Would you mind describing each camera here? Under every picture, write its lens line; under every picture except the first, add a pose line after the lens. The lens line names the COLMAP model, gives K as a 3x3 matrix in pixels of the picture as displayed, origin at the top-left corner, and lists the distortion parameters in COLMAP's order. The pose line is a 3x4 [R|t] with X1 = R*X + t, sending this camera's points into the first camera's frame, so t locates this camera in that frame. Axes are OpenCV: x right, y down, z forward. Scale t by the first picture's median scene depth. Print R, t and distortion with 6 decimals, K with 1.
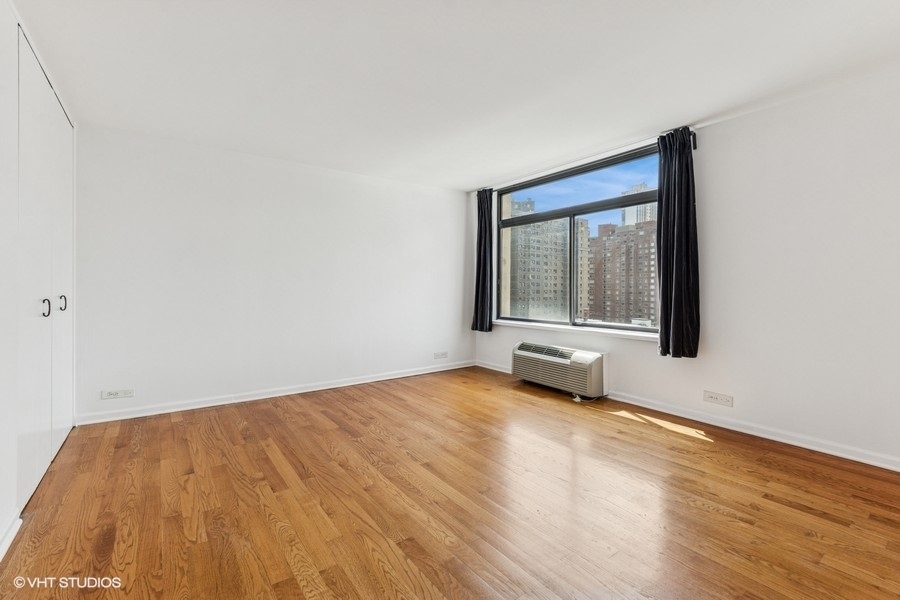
lens RADIAL K [[403.9, 0, 448.8], [0, 403.9, 297.3], [0, 0, 1]] dist [-0.002215, 0.000312]
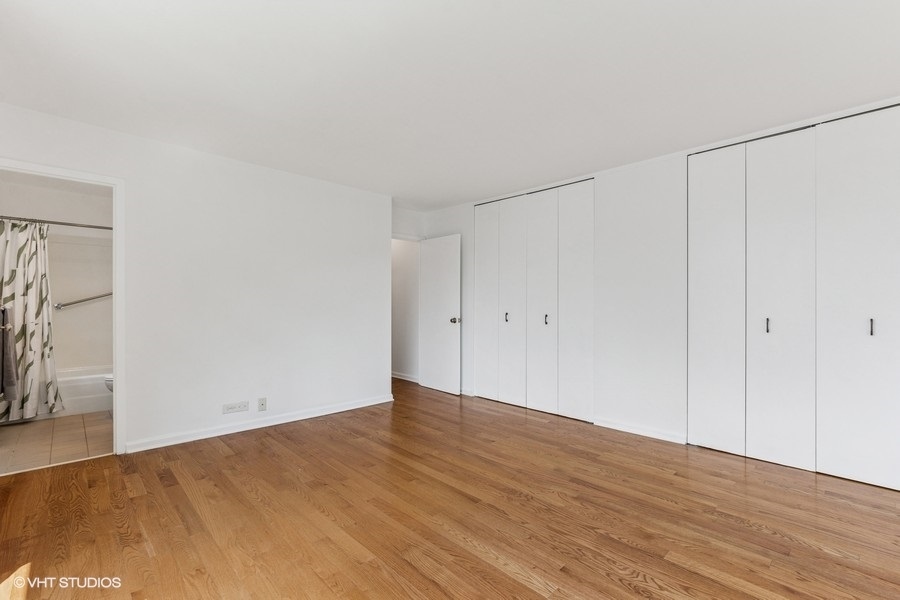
lens RADIAL K [[403.9, 0, 450.6], [0, 403.9, 300.4], [0, 0, 1]] dist [-0.002215, 0.000312]
pose [[-0.990018, -0.008000, -0.140716, 0.137919], [-0.010711, 0.999771, 0.018517, -0.060974], [0.140536, 0.019840, -0.989877, 1.961450]]
